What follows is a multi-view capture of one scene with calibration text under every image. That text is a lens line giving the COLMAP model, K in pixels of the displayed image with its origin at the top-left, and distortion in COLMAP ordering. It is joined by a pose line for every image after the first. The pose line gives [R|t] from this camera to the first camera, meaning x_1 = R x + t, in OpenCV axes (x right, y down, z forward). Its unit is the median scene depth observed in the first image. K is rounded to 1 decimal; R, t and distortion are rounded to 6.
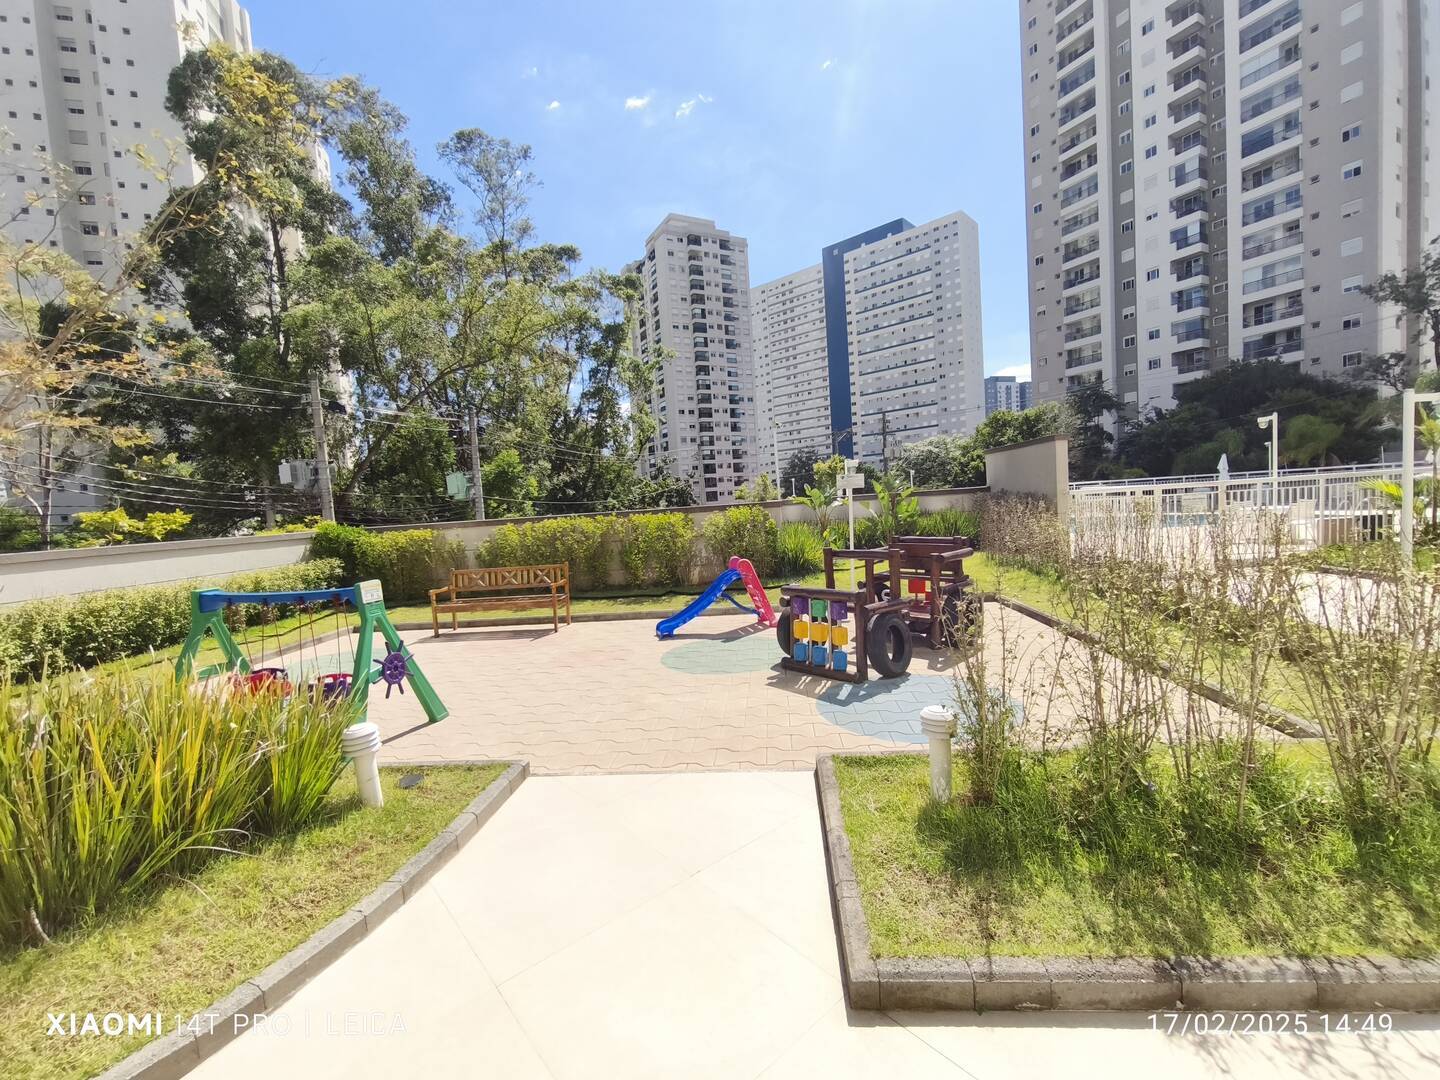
lens RADIAL K [[597.5, 0, 716.0], [0, 597.5, 541.8], [0, 0, 1]] dist [-0.000277, -0.000175]
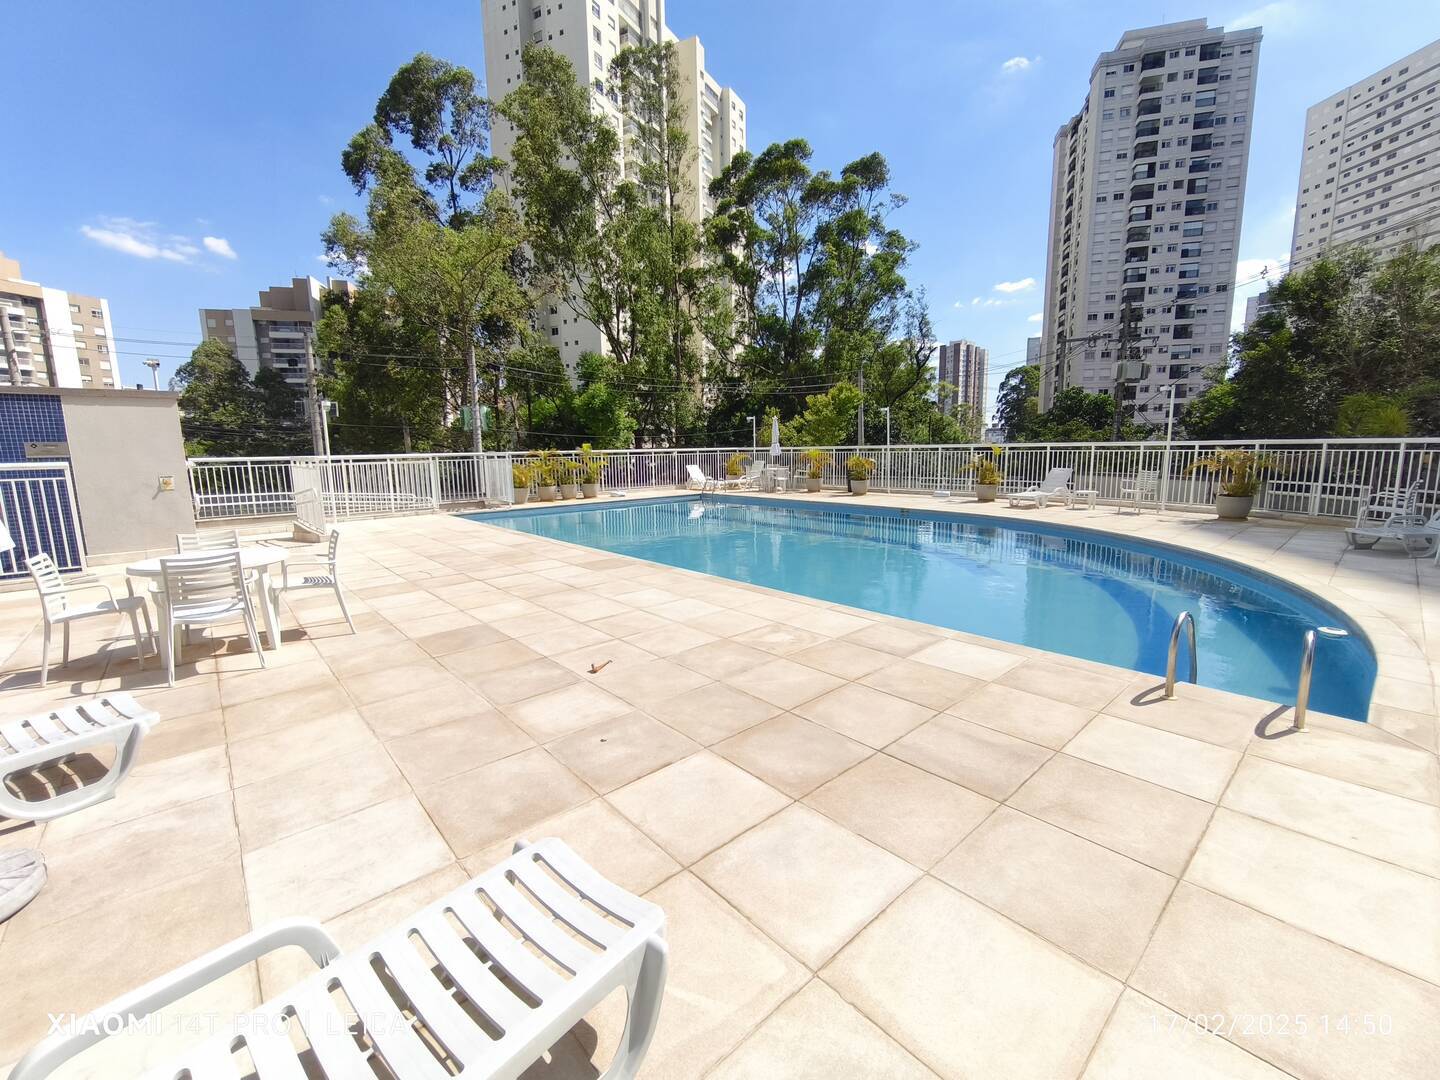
lens RADIAL K [[597.5, 0, 719.5], [0, 597.5, 536.4], [0, 0, 1]] dist [-0.000277, -0.000175]
pose [[0.727117, 0.154589, -0.668882, 0.144997], [-0.075075, 0.986379, 0.146356, -0.017707], [0.682396, -0.056201, 0.728819, 0.106245]]
